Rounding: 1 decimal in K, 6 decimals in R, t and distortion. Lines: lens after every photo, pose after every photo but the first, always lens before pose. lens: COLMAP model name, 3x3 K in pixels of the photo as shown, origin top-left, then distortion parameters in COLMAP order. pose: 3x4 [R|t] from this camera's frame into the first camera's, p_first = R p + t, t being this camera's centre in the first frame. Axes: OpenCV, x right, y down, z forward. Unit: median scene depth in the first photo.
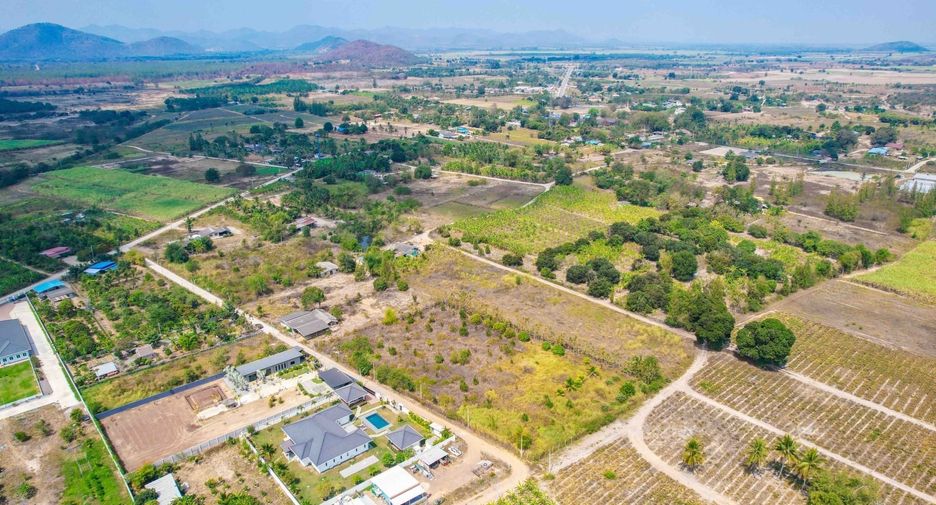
lens RADIAL K [[598.4, 0, 471.5], [0, 598.4, 252.5], [0, 0, 1]] dist [-0.082389, 0.075550]
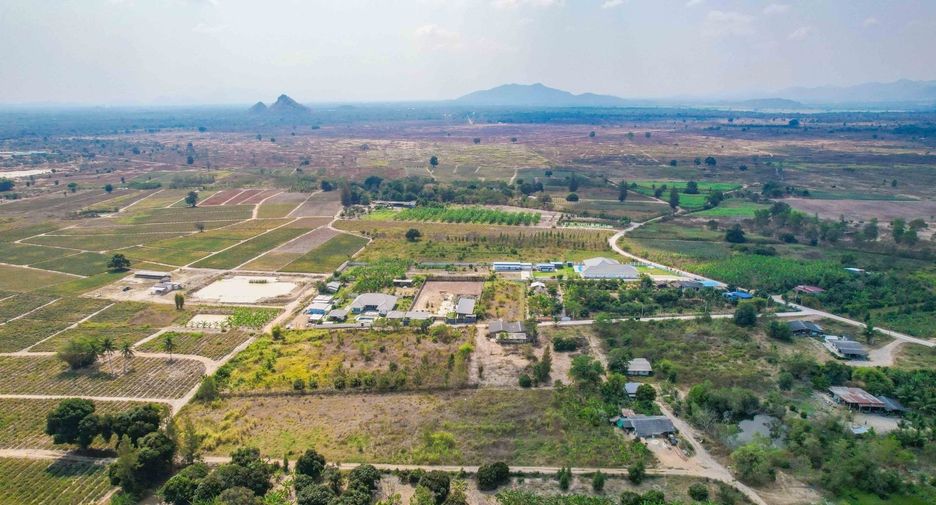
lens RADIAL K [[598.4, 0, 471.7], [0, 598.4, 249.7], [0, 0, 1]] dist [-0.082389, 0.075550]
pose [[-0.710676, 0.185606, -0.678594, 0.440308], [-0.229272, 0.850808, 0.472821, -0.446408], [0.665112, 0.491605, -0.562095, 1.233482]]
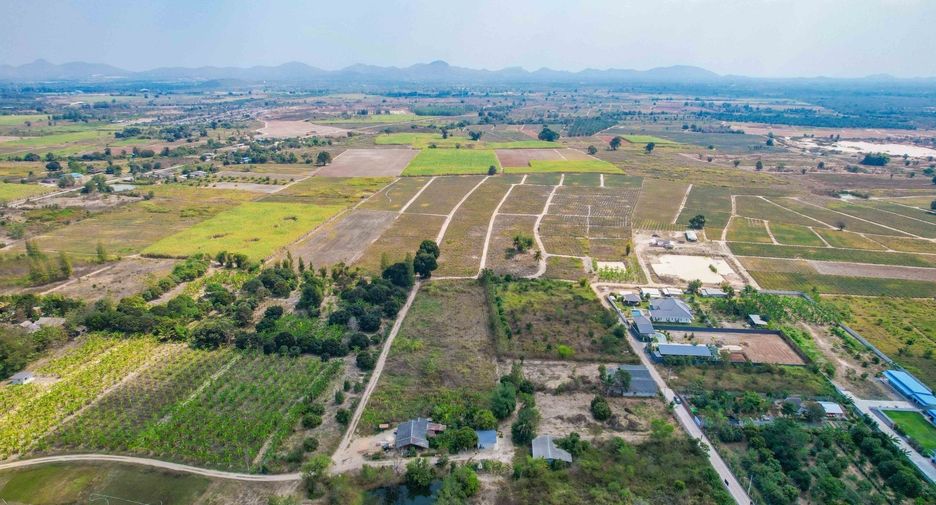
lens RADIAL K [[598.4, 0, 471.1], [0, 598.4, 247.7], [0, 0, 1]] dist [-0.082389, 0.075550]
pose [[-0.685600, -0.205400, 0.698401, -0.599472], [0.248749, 0.835526, 0.489918, -0.505406], [-0.684161, 0.509615, -0.521744, 1.288032]]
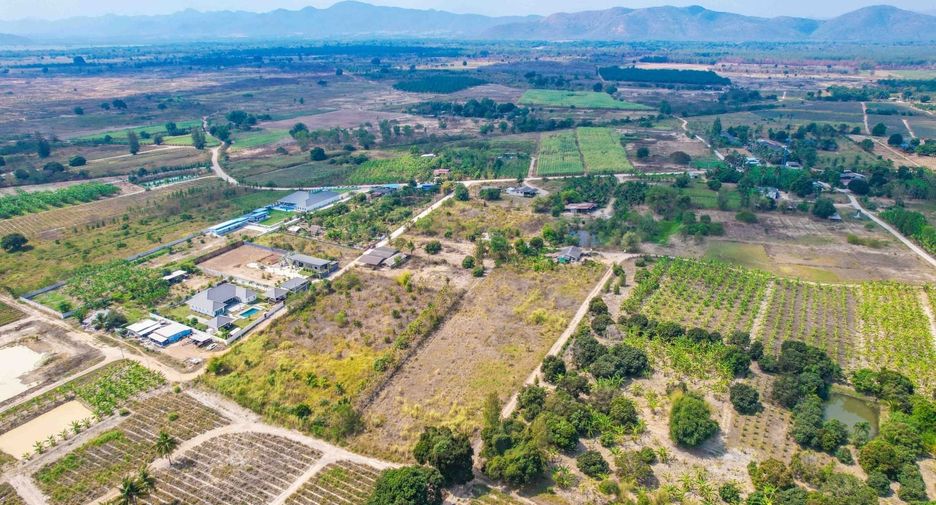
lens RADIAL K [[598.4, 0, 473.1], [0, 598.4, 251.5], [0, 0, 1]] dist [-0.082389, 0.075550]
pose [[0.355783, 0.336822, -0.871762, 0.698030], [-0.314276, 0.921592, 0.227813, -0.188939], [0.880142, 0.192922, 0.433742, 0.506497]]
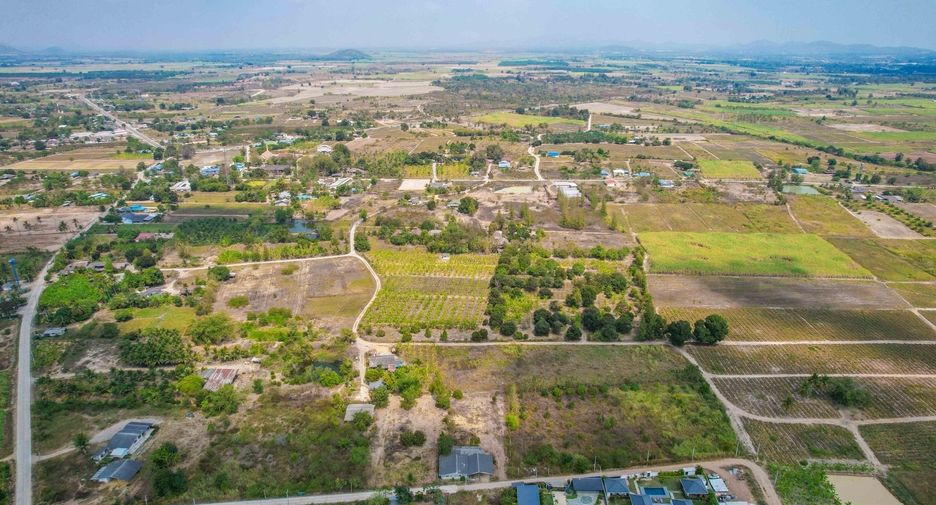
lens RADIAL K [[598.4, 0, 472.3], [0, 598.4, 251.2], [0, 0, 1]] dist [-0.082389, 0.075550]
pose [[0.674588, -0.242300, 0.697296, -0.711776], [0.248423, 0.964016, 0.094648, -0.258885], [-0.695138, 0.109376, 0.710507, 0.193659]]
